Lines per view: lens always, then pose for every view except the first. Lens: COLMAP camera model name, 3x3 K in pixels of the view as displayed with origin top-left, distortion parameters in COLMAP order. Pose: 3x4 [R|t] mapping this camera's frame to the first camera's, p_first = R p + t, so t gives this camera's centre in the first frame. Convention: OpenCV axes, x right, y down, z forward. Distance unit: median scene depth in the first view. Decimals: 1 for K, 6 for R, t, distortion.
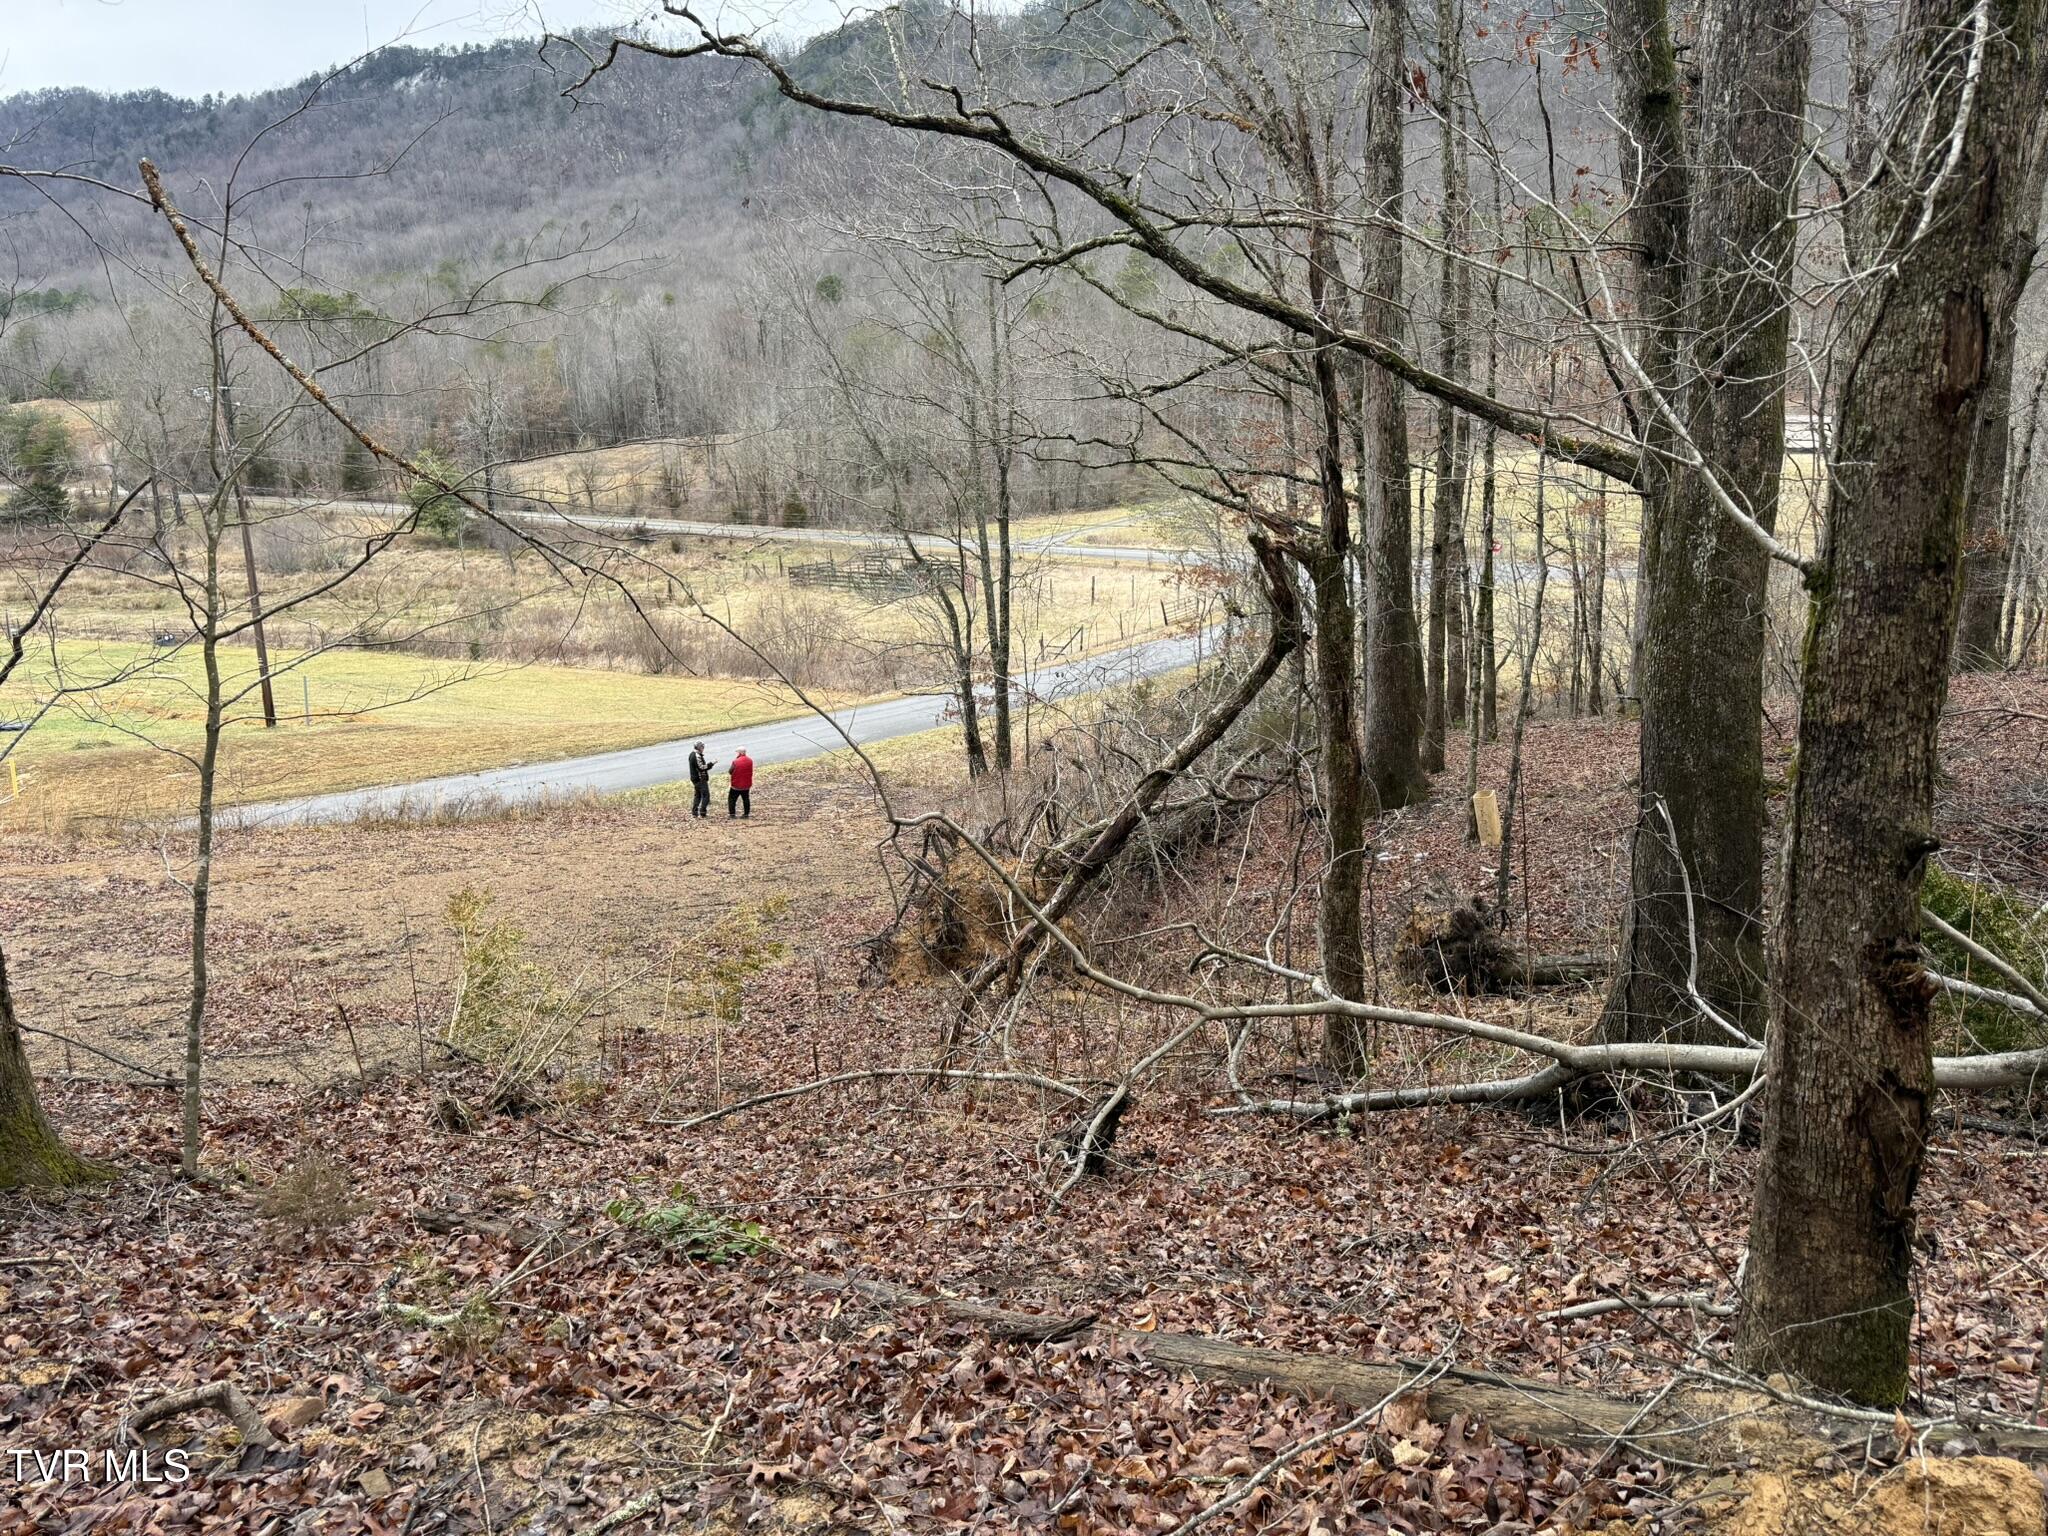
lens RADIAL K [[1434.3, 0, 1021.9], [0, 1434.3, 790.0], [0, 0, 1]] dist [0.050843, -0.052192]
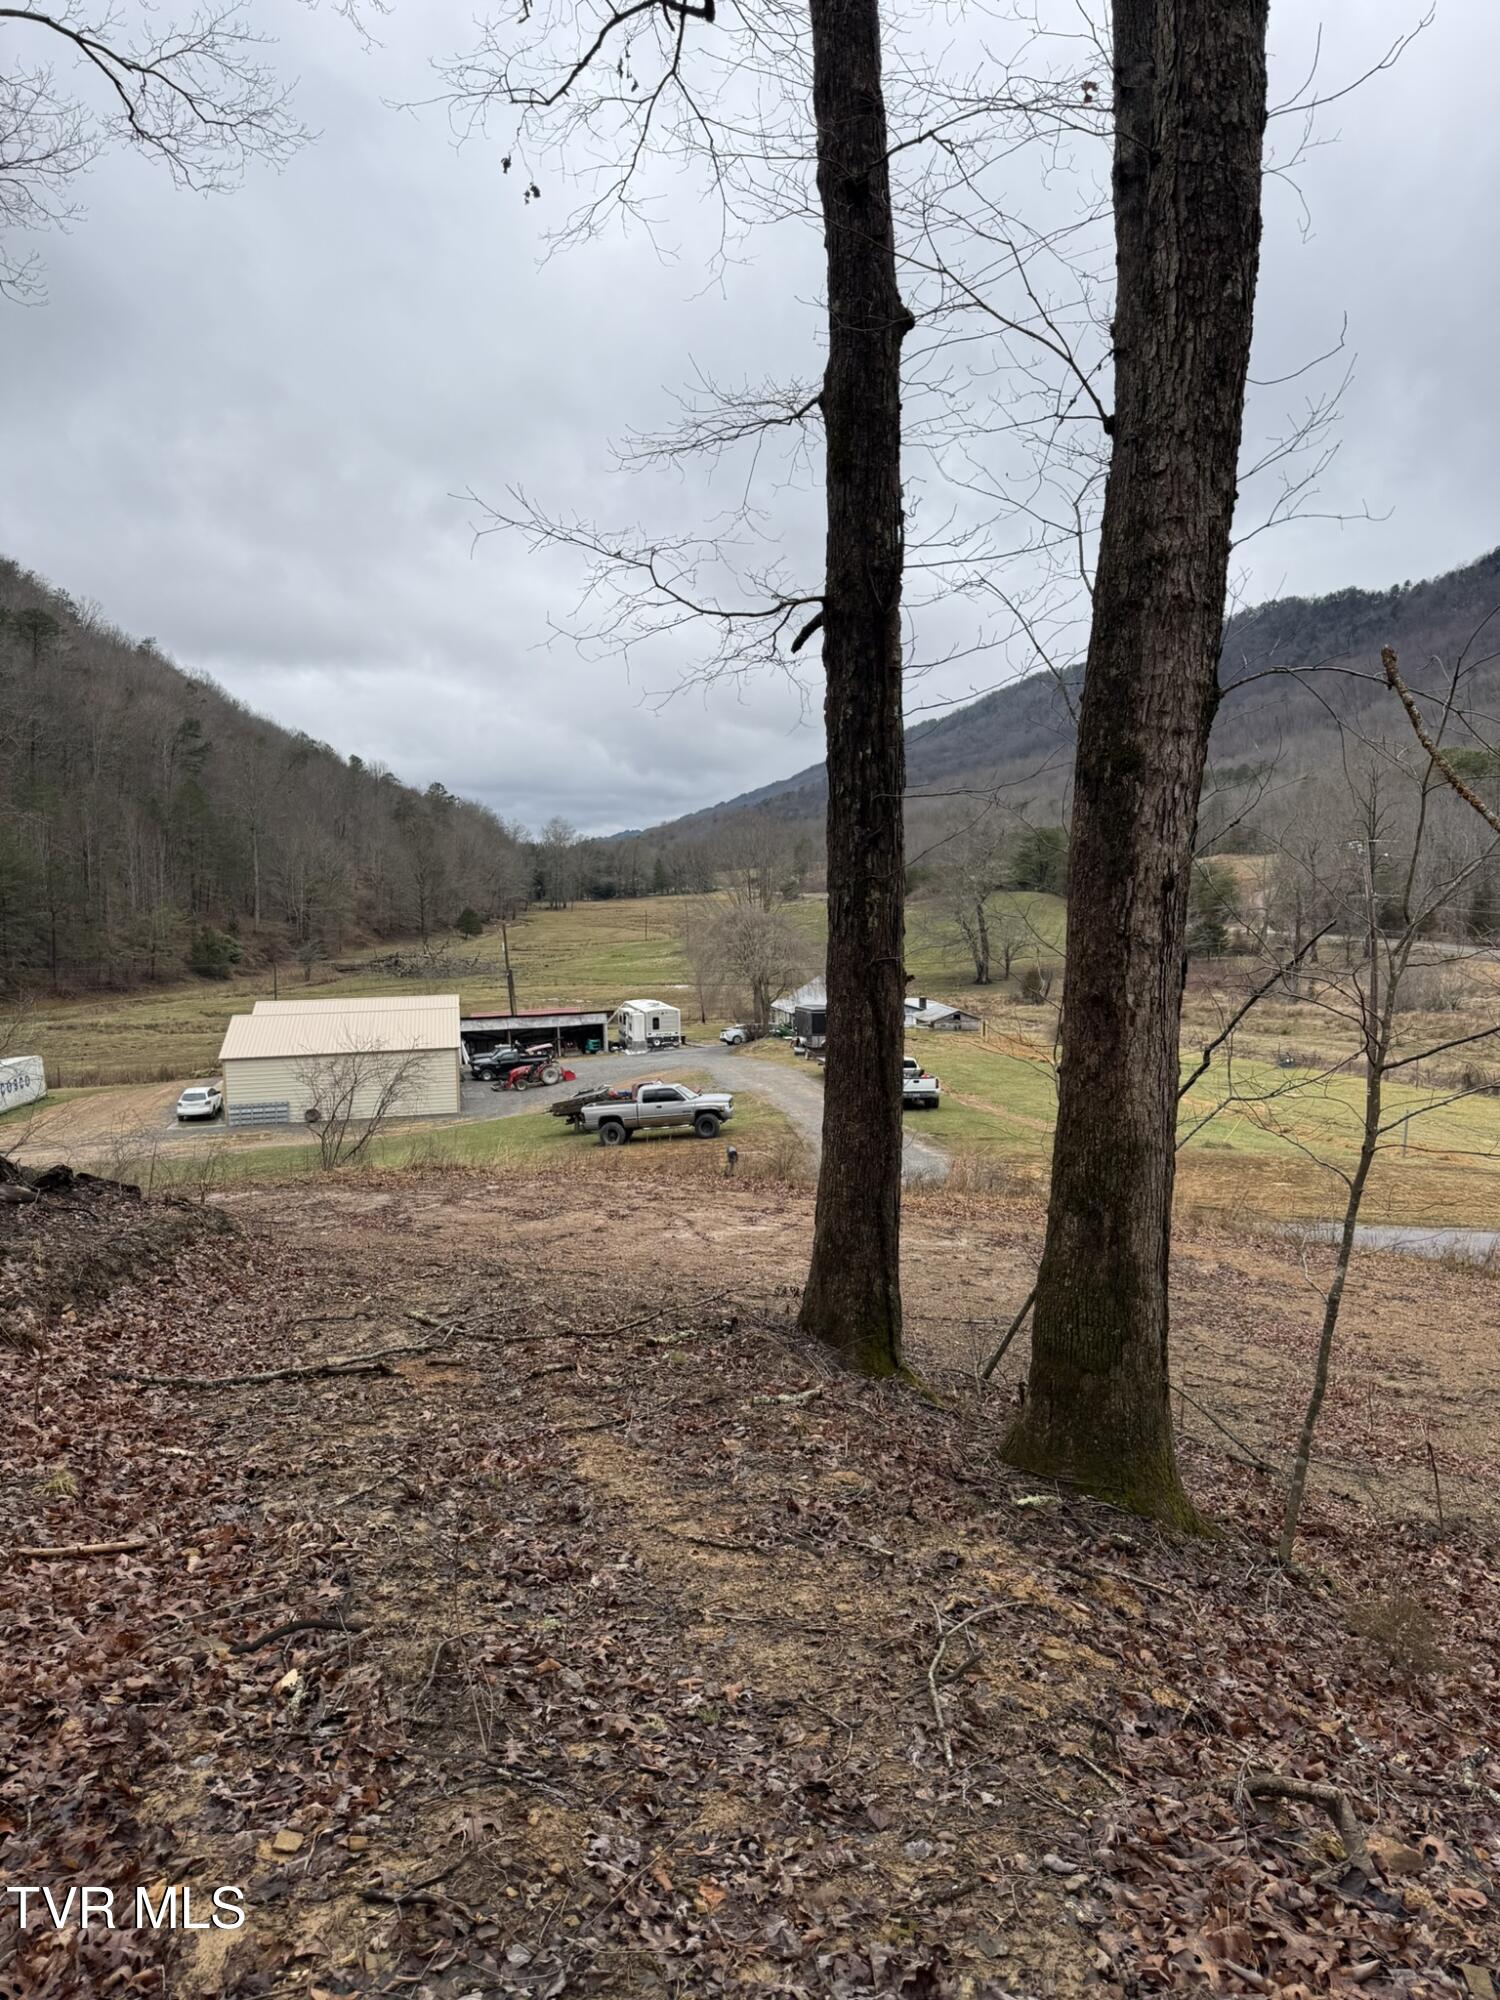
lens RADIAL K [[1400.7, 0, 742.6], [0, 1400.7, 1024.0], [0, 0, 1]] dist [0.050843, -0.052192]
pose [[0.624531, 0.076710, -0.777224, -0.033958], [-0.184727, 0.981436, -0.051571, 0.003469], [0.758839, 0.175782, 0.627107, -0.016256]]
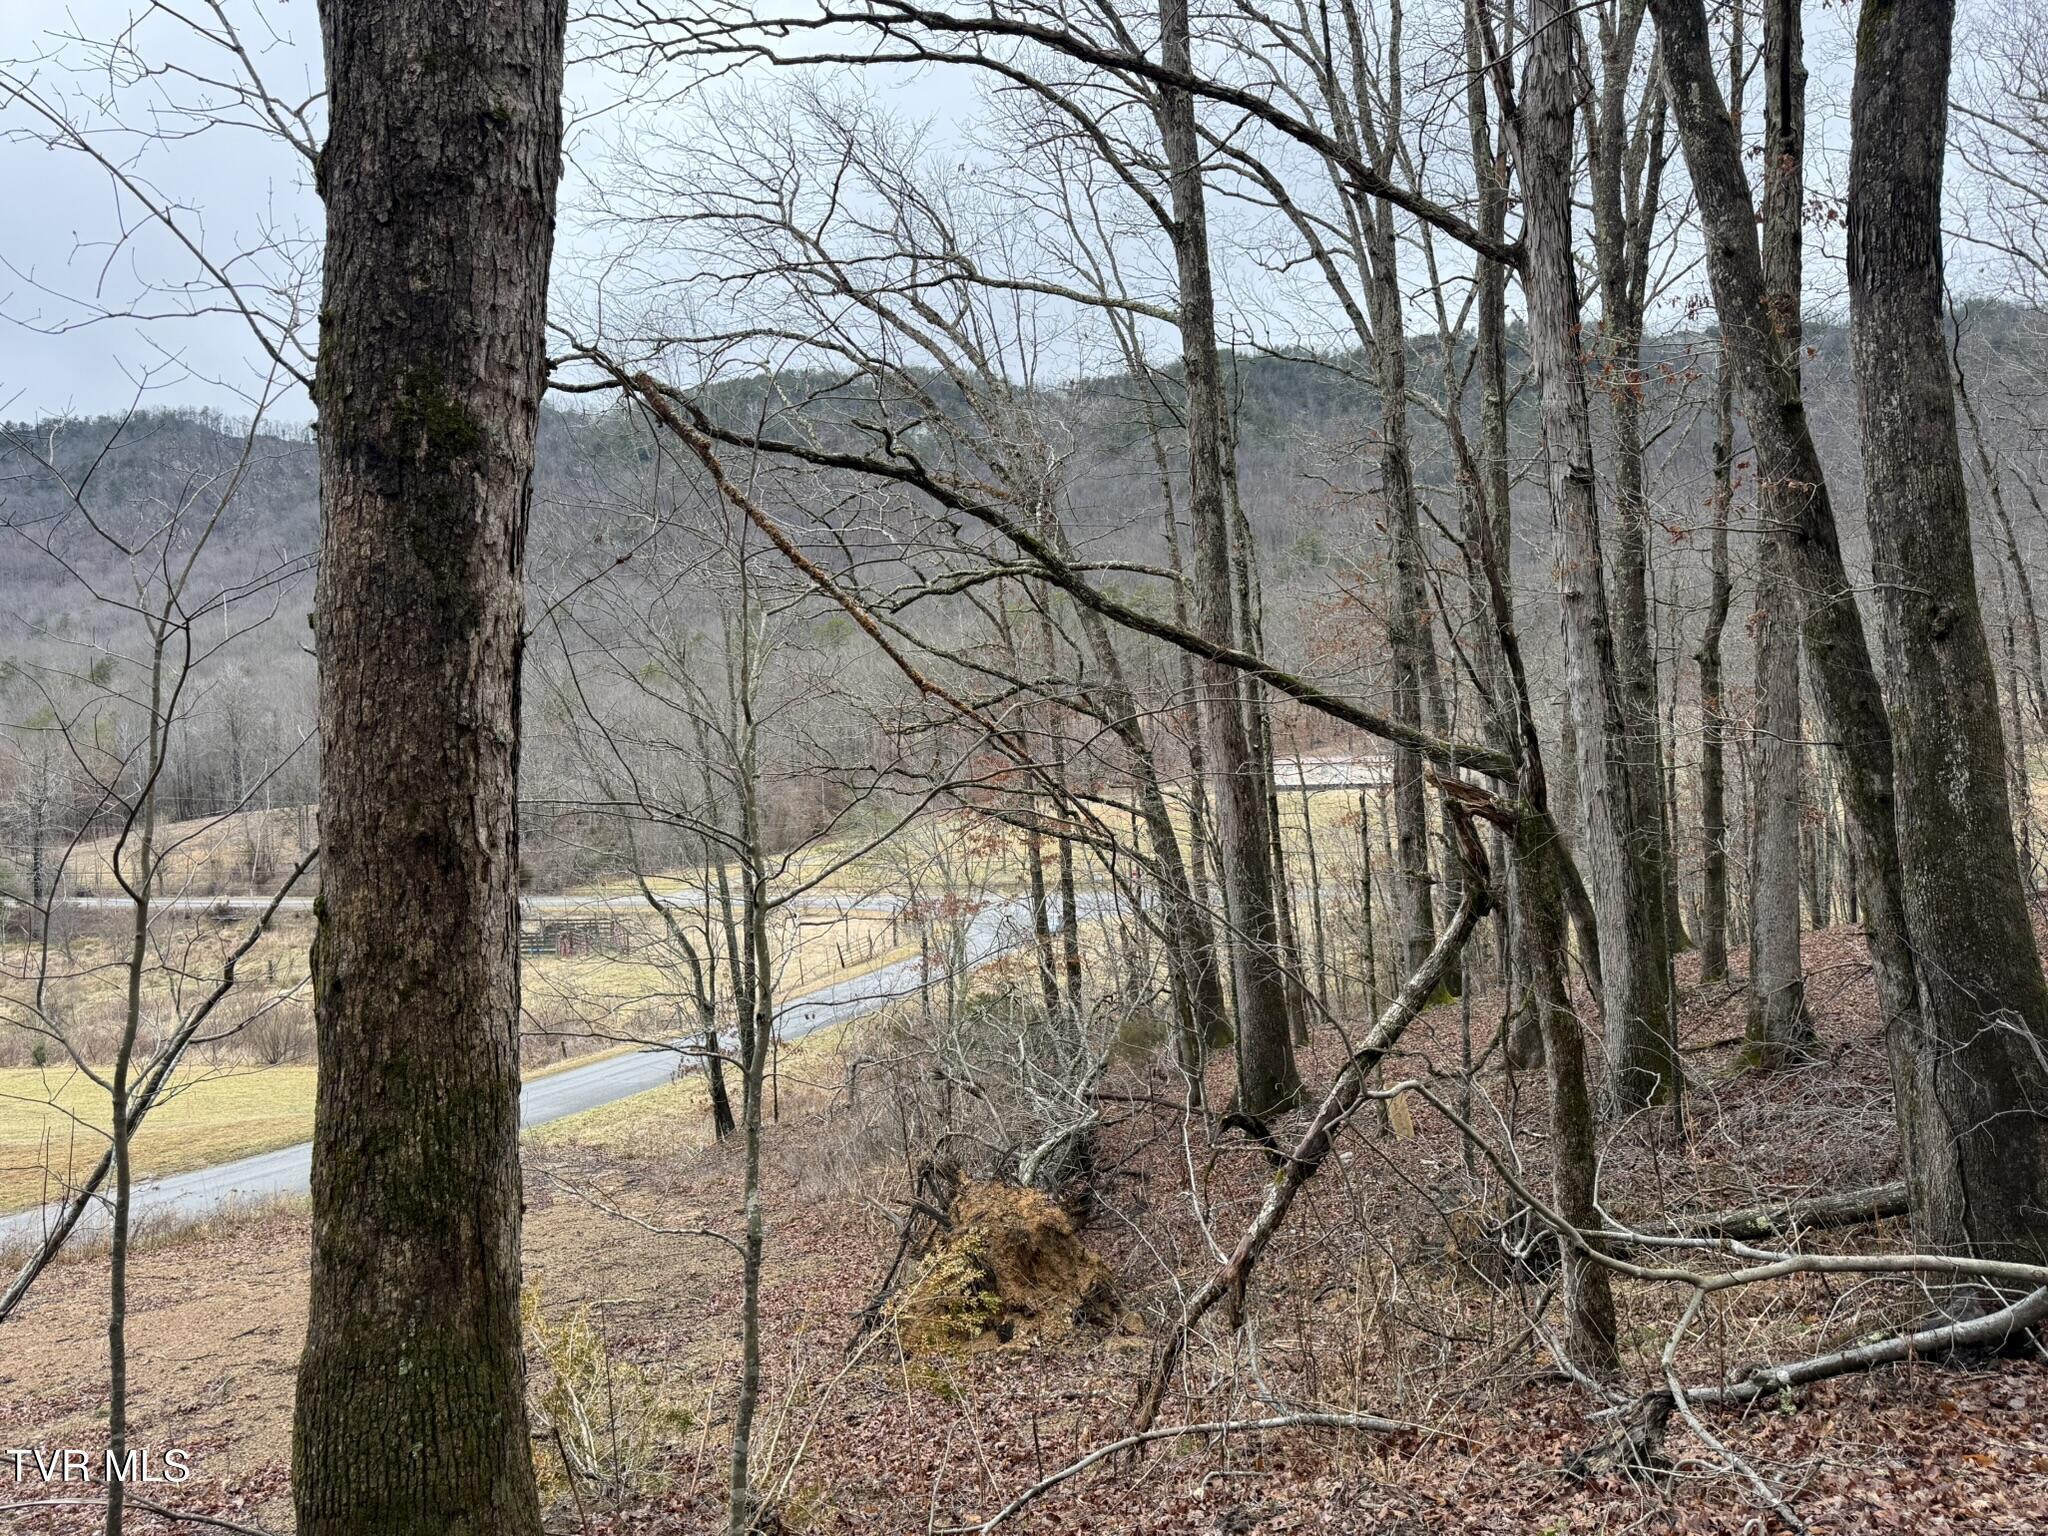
lens RADIAL K [[1434.3, 0, 1023.3], [0, 1434.3, 776.3], [0, 0, 1]] dist [0.050843, -0.052192]
pose [[0.966012, -0.029504, 0.256807, -0.530540], [0.092337, 0.967306, -0.236205, 0.022634], [-0.241442, 0.251889, 0.937154, 0.168933]]
